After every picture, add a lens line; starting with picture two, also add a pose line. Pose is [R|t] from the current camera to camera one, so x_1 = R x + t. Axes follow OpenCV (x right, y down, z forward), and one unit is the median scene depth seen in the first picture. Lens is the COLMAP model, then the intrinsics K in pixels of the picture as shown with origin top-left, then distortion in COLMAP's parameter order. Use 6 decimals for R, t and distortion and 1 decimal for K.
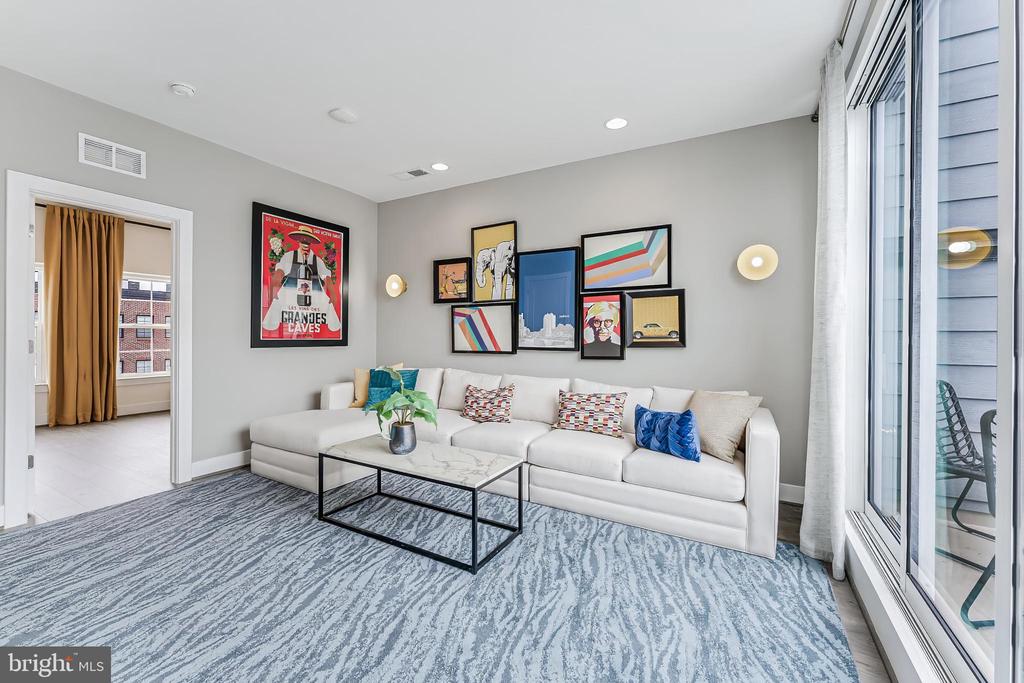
lens RADIAL K [[414.3, 0, 516.7], [0, 414.3, 338.4], [0, 0, 1]] dist [-0.004203, -0.000066]
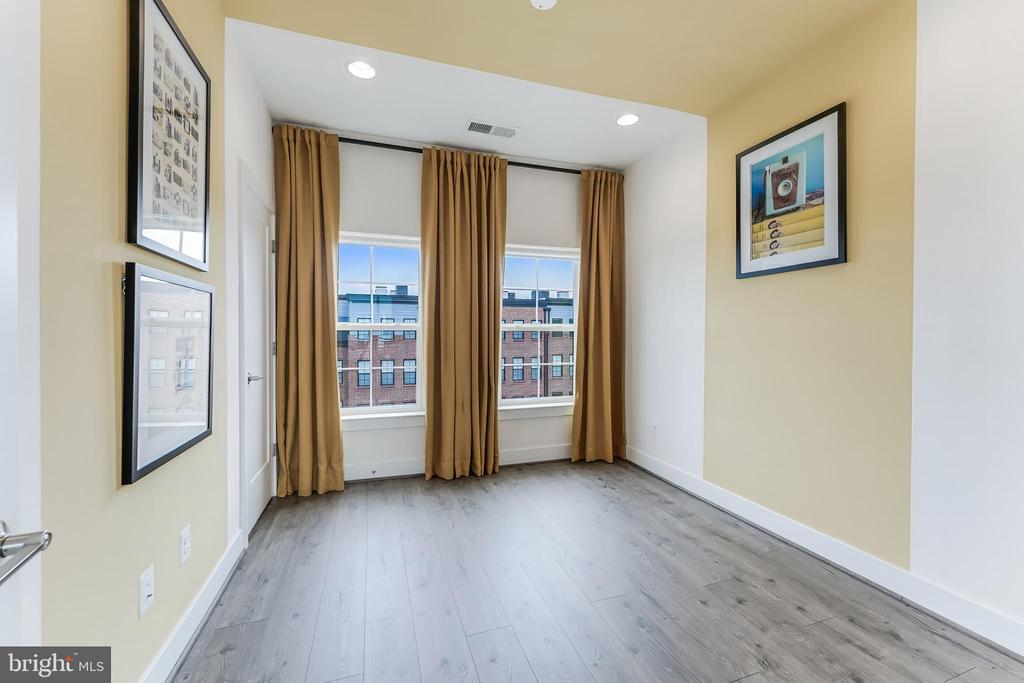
lens RADIAL K [[414.3, 0, 513.8], [0, 414.3, 339.9], [0, 0, 1]] dist [-0.004203, -0.000066]
pose [[0.741661, -0.003859, -0.670763, -0.538022], [-0.000666, 0.999979, -0.006489, -0.008327], [0.670774, 0.005259, 0.741643, 0.557084]]
